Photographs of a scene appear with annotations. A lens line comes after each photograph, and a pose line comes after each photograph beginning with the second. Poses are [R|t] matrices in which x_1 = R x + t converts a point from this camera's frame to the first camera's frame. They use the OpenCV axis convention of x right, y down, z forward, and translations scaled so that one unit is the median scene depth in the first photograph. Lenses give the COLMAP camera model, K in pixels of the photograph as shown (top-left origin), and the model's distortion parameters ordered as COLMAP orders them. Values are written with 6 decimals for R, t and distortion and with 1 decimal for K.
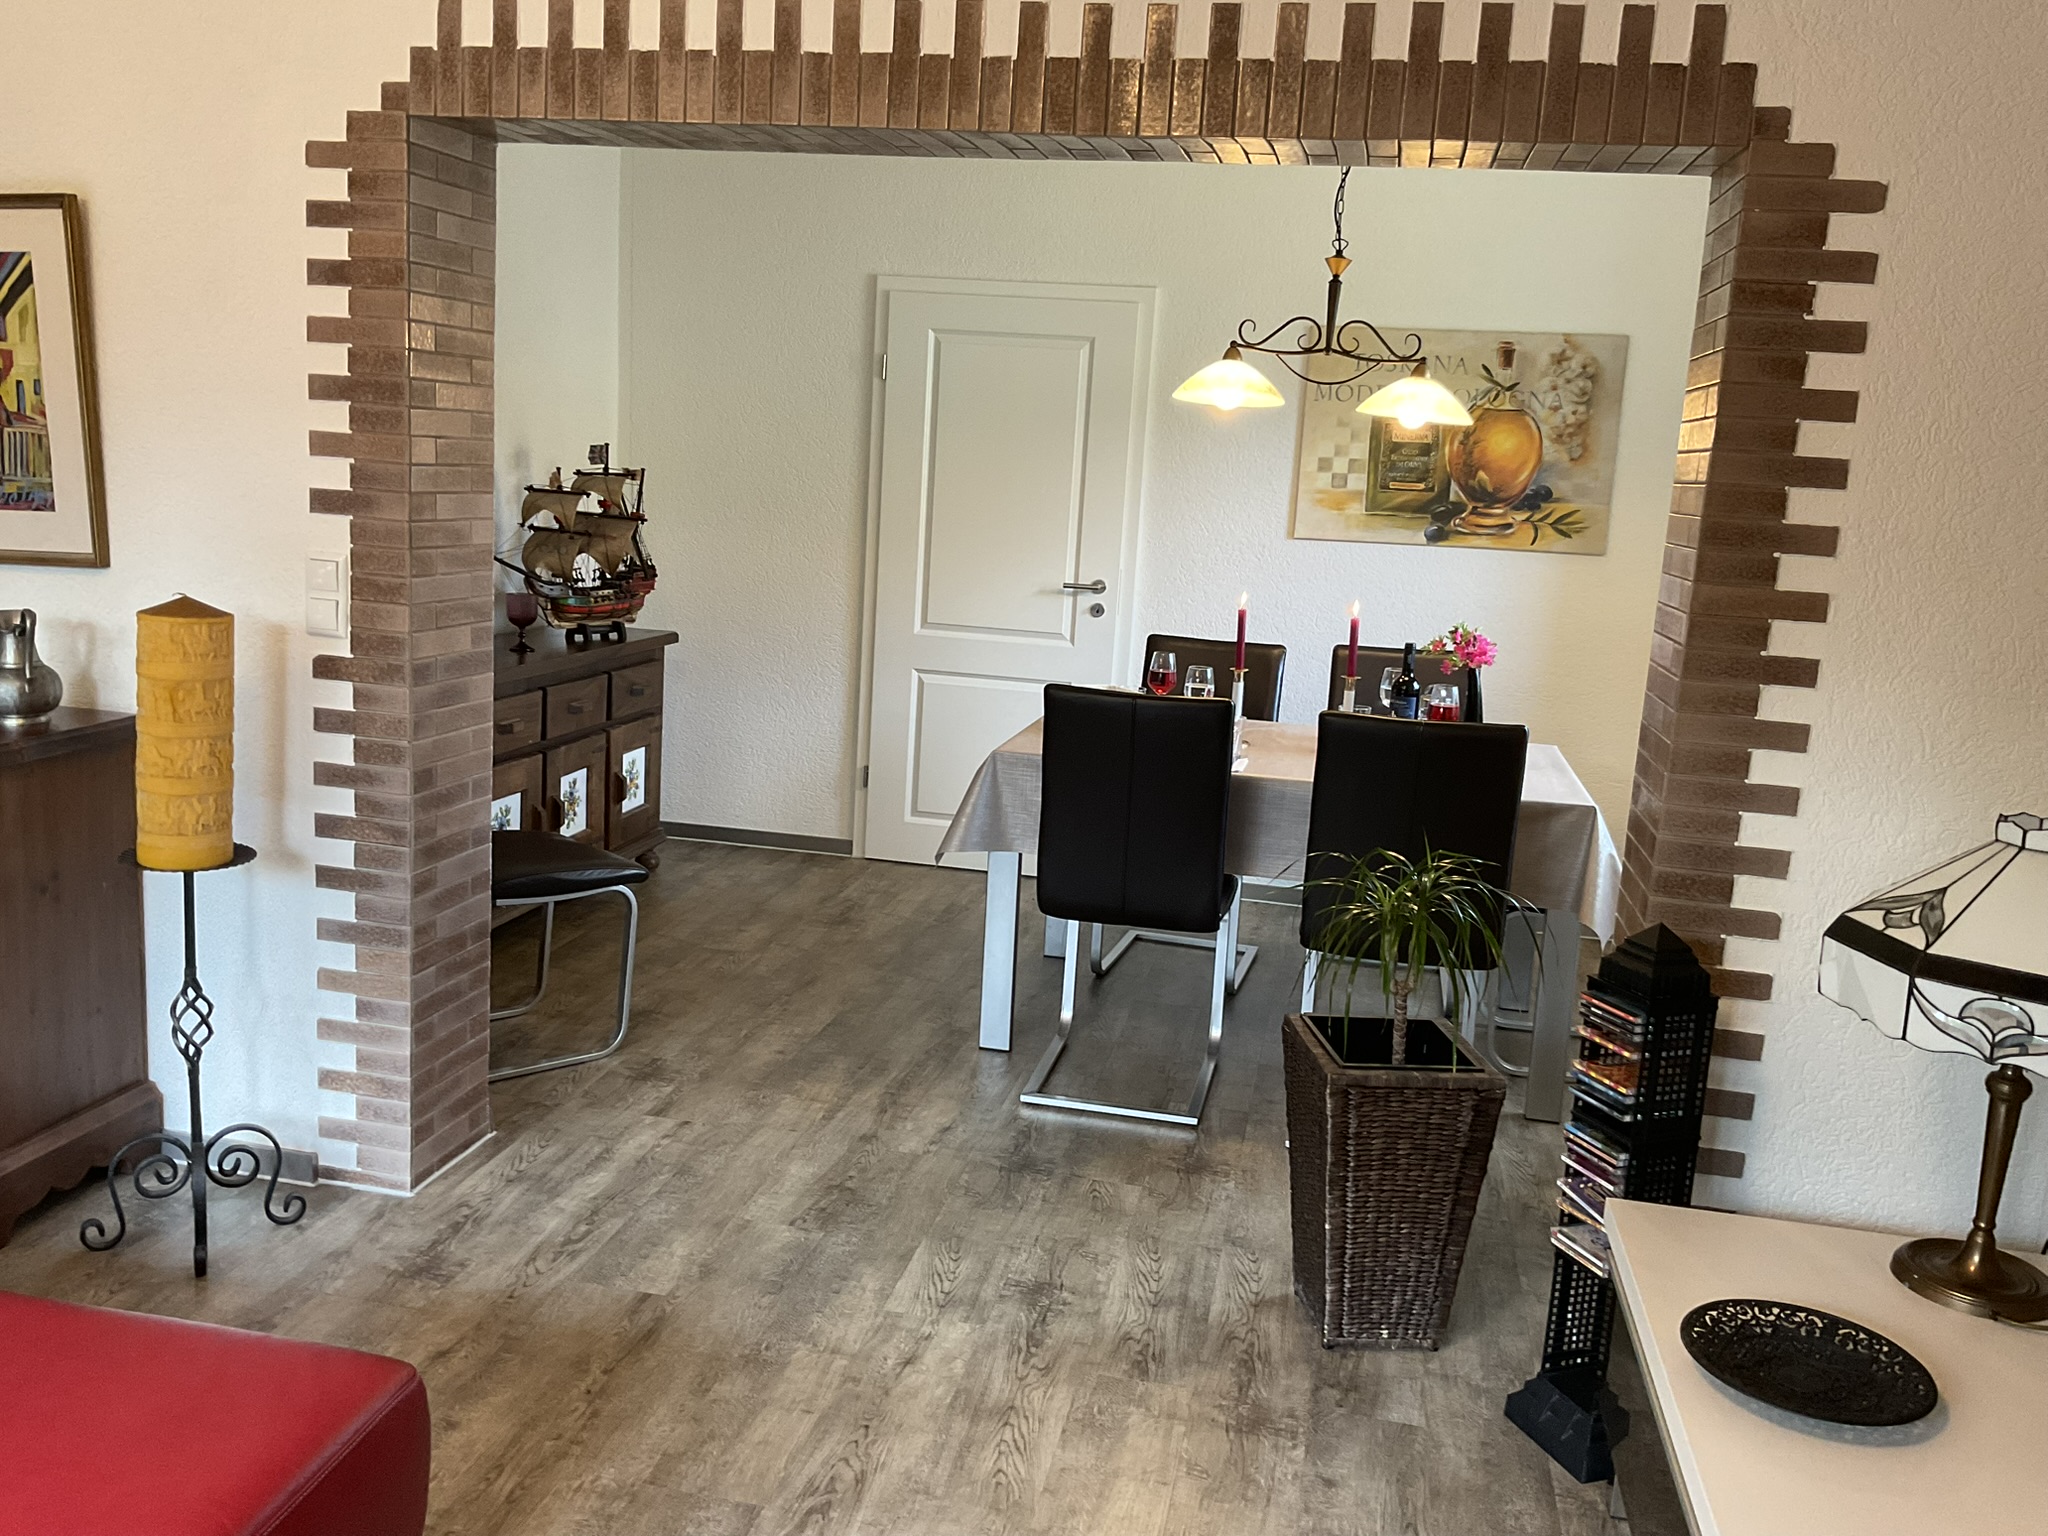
lens RADIAL K [[1692.7, 0, 1017.6], [0, 1692.7, 764.7], [0, 0, 1]] dist [0.127669, -0.274428]
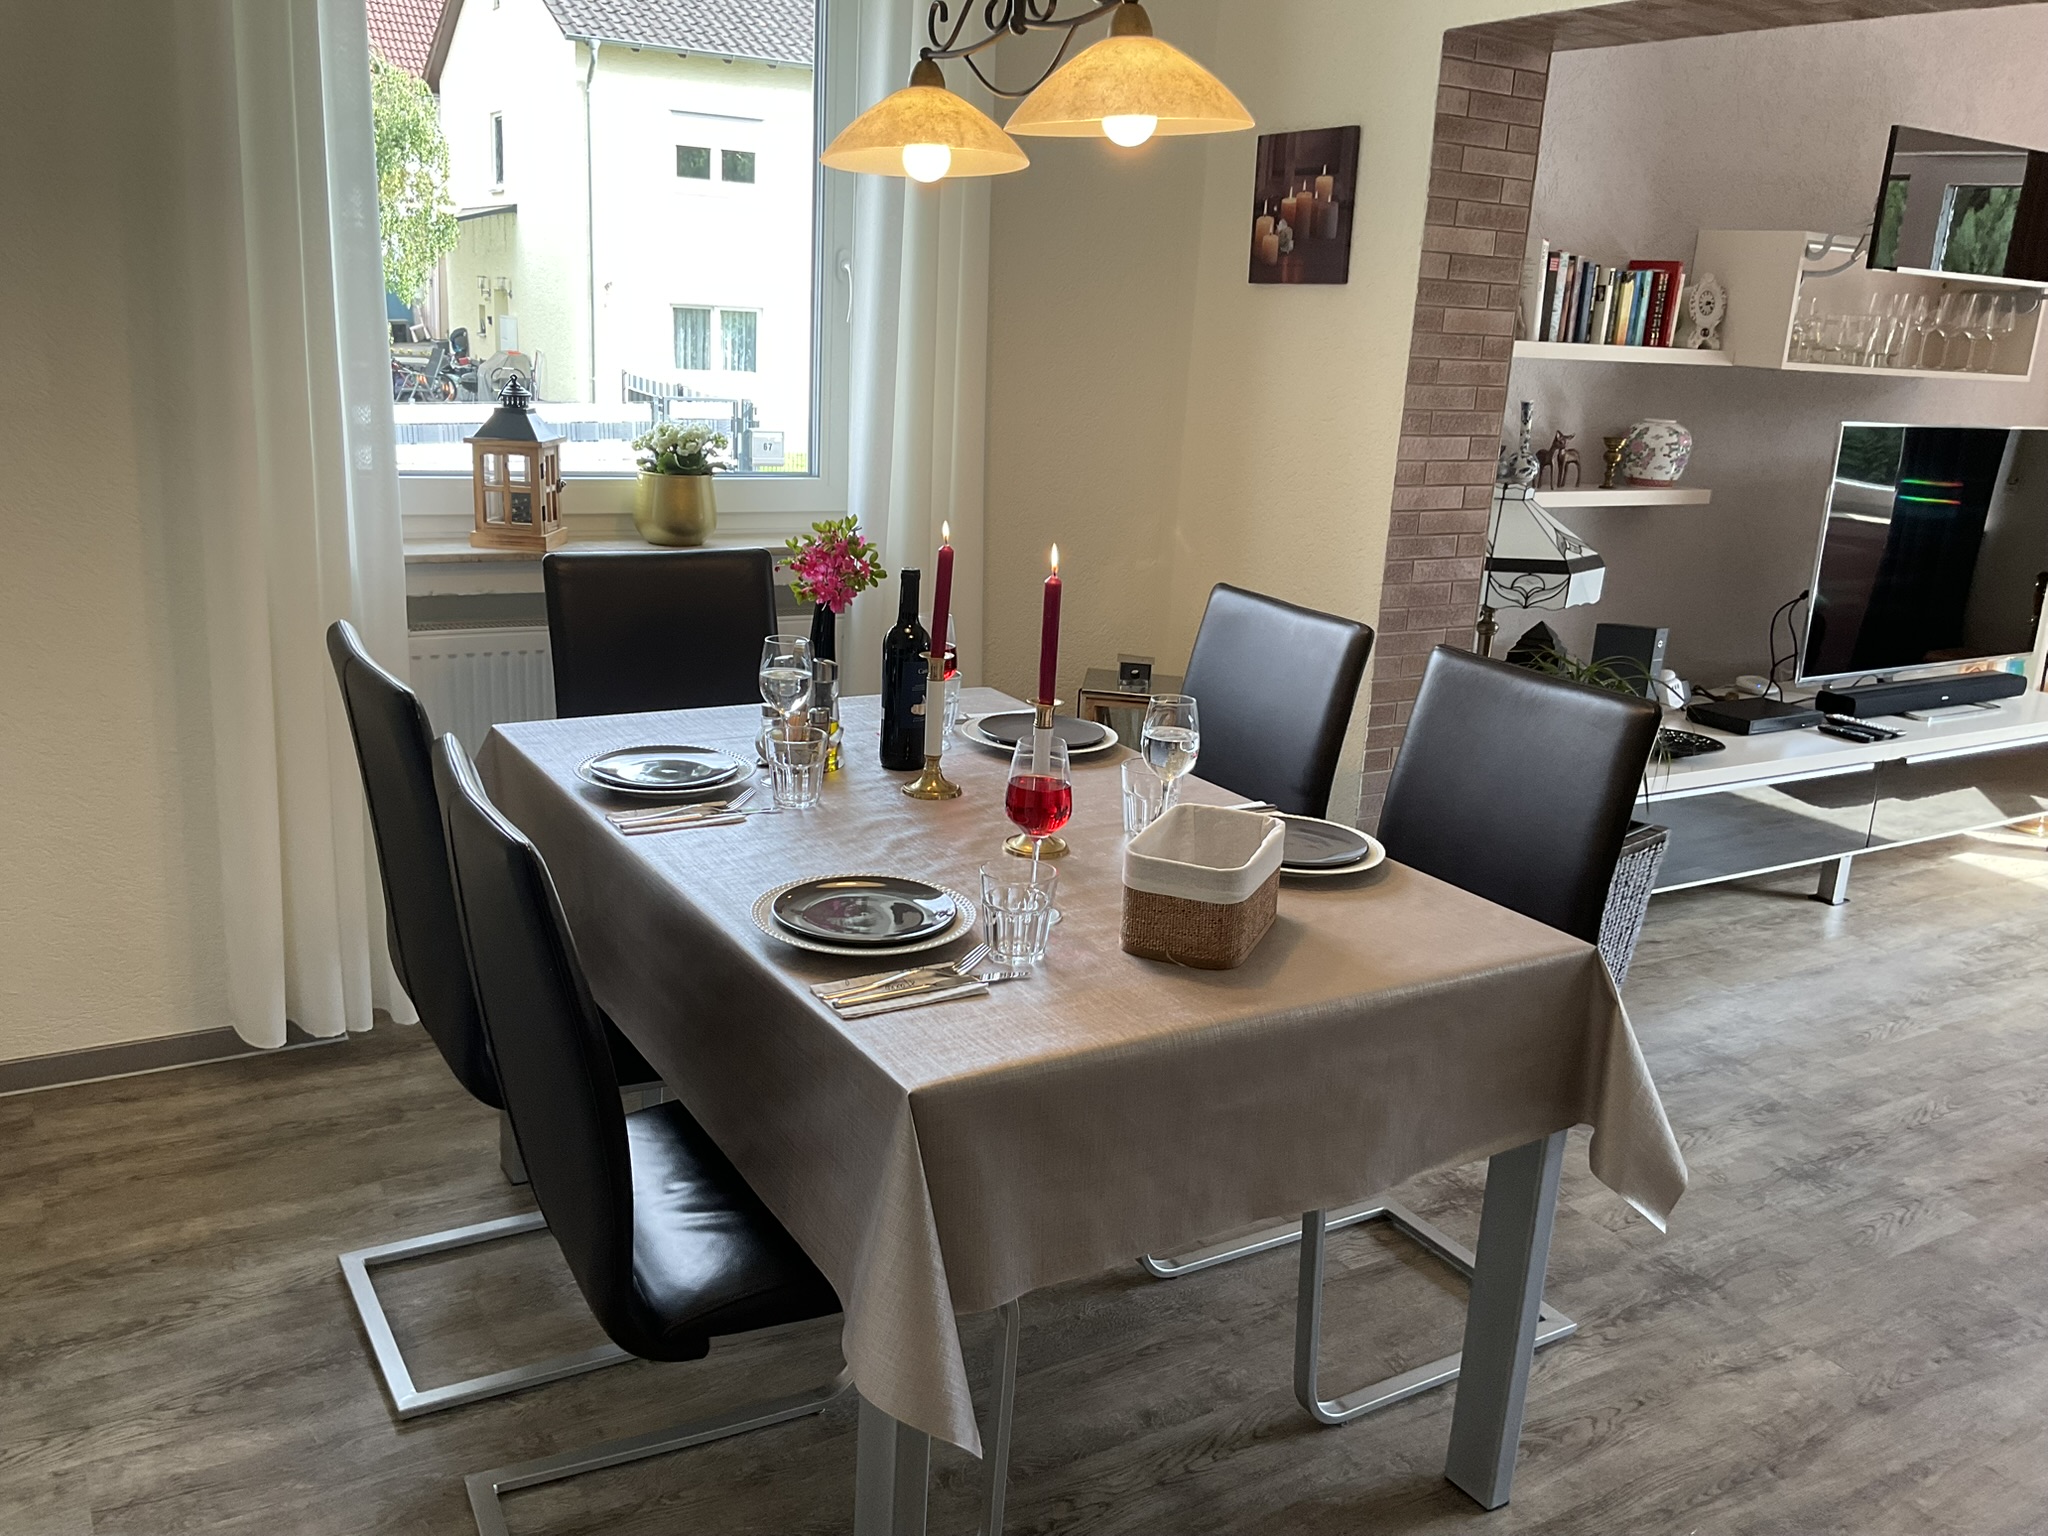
lens RADIAL K [[1697.4, 0, 1024.0], [0, 1697.4, 768.0], [0, 0, 1]] dist [-0.010113, -0.001102]
pose [[-0.677489, -0.282684, 0.679042, -0.280933], [0.036411, 0.909176, 0.414817, -0.338825], [-0.734631, 0.305758, -0.605664, 1.832690]]
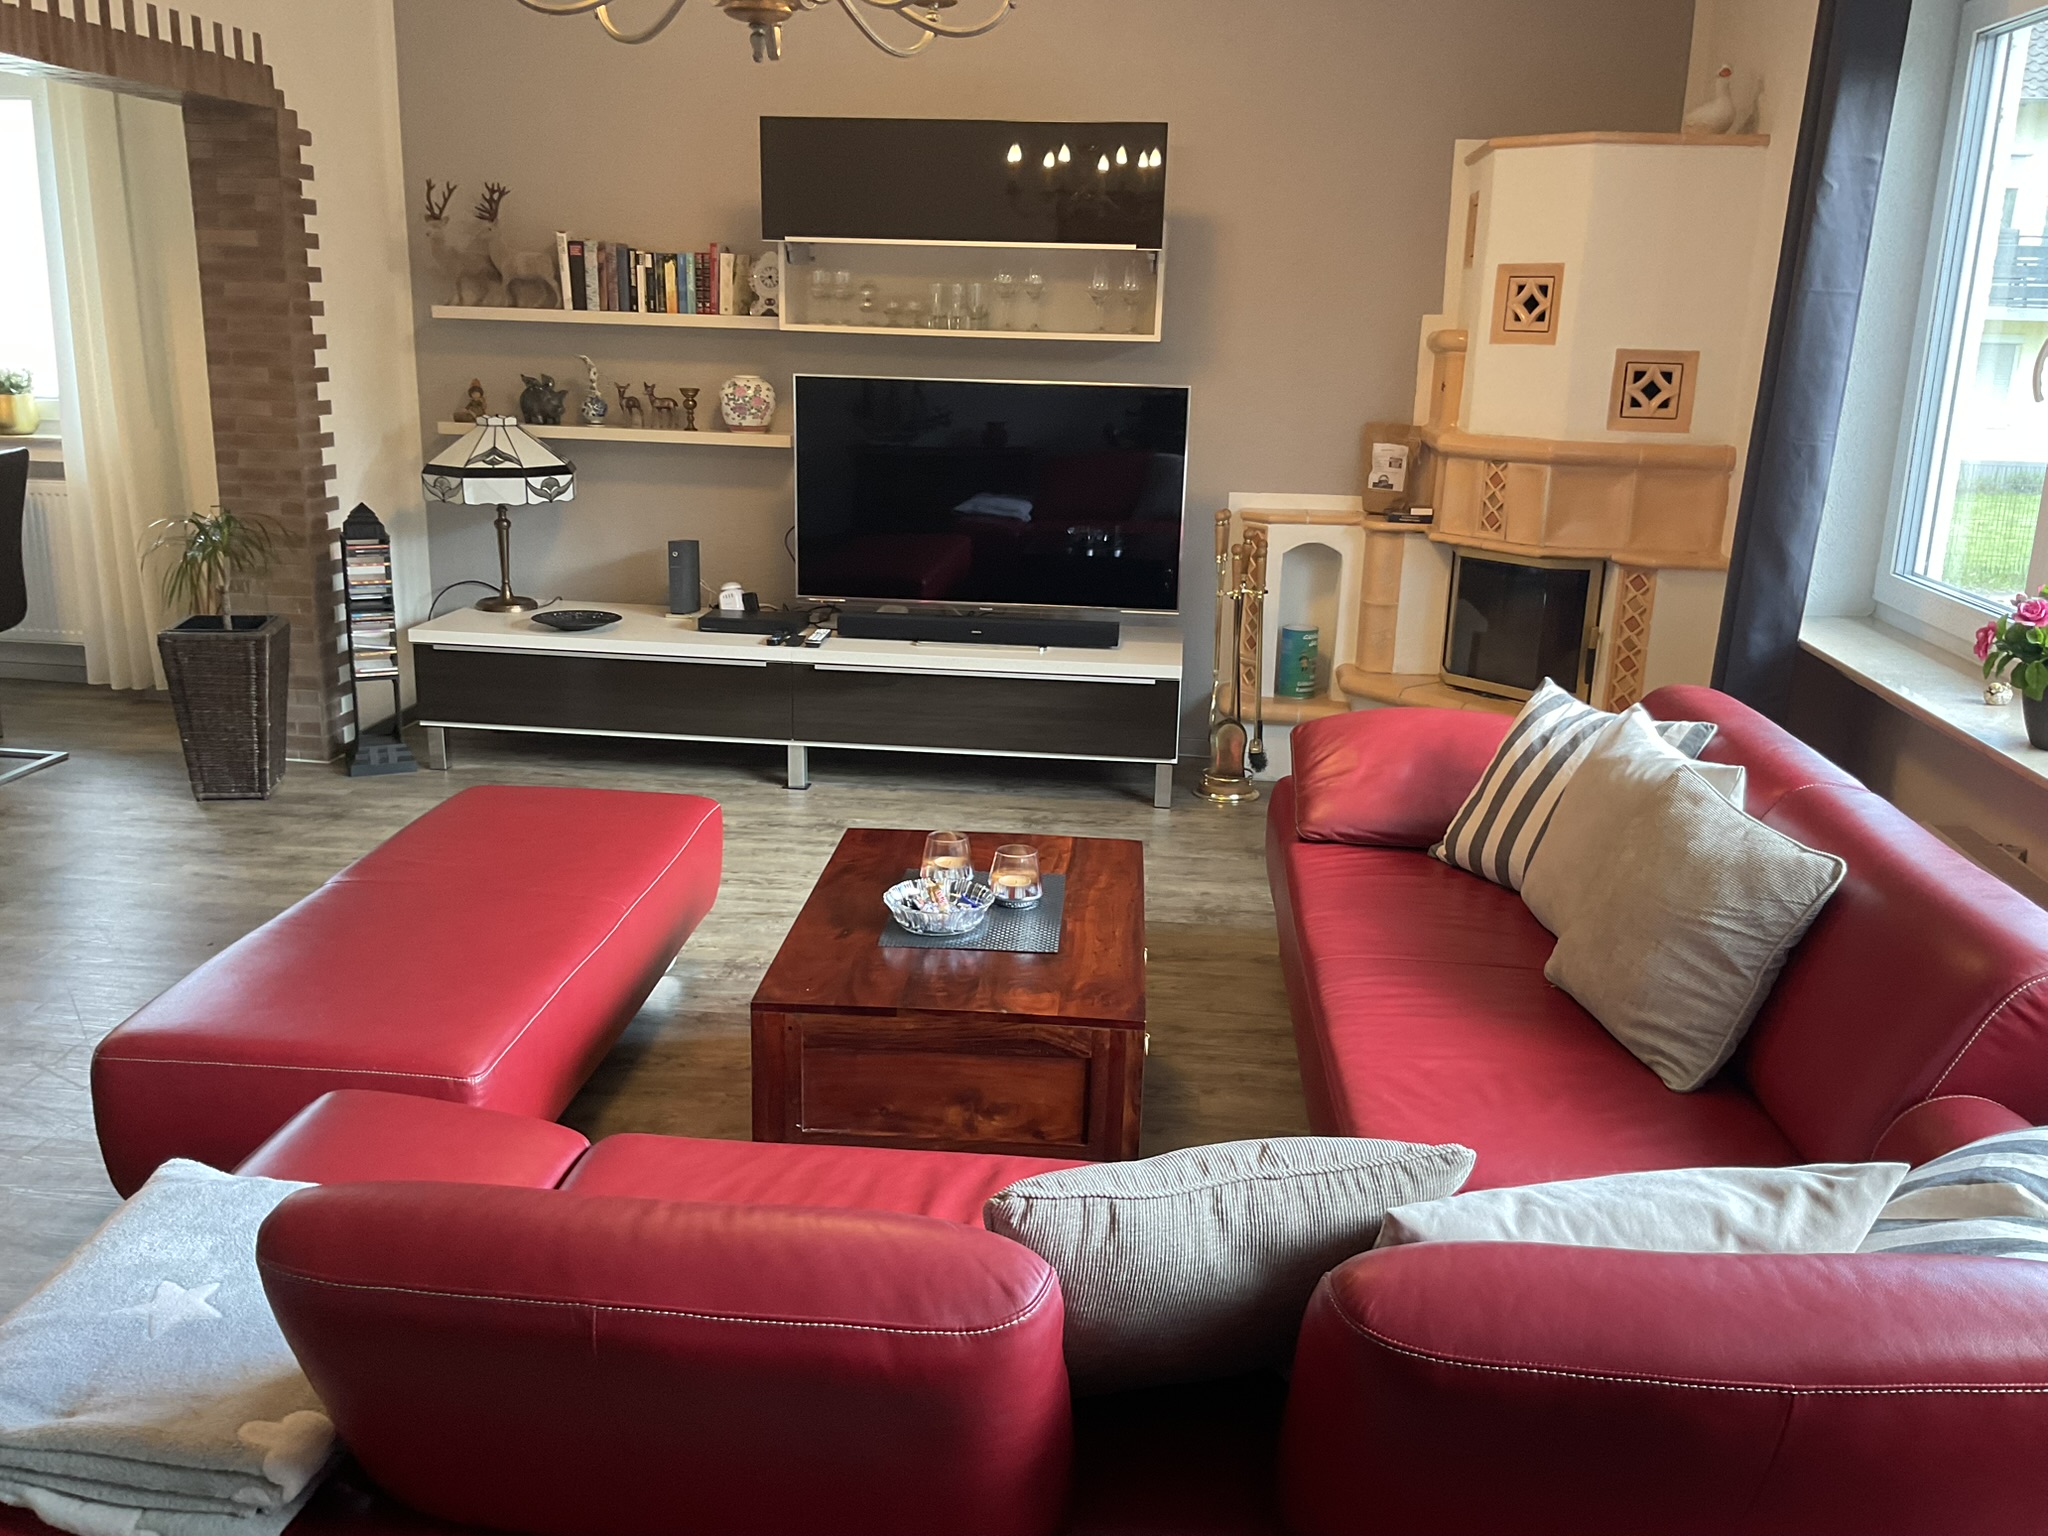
lens RADIAL K [[1692.7, 0, 1017.6], [0, 1692.7, 764.7], [0, 0, 1]] dist [0.127669, -0.274428]
pose [[-0.100095, -0.311878, 0.944835, -1.434370], [0.144790, 0.934930, 0.323948, -0.138595], [-0.984387, 0.169228, -0.048425, 0.302357]]
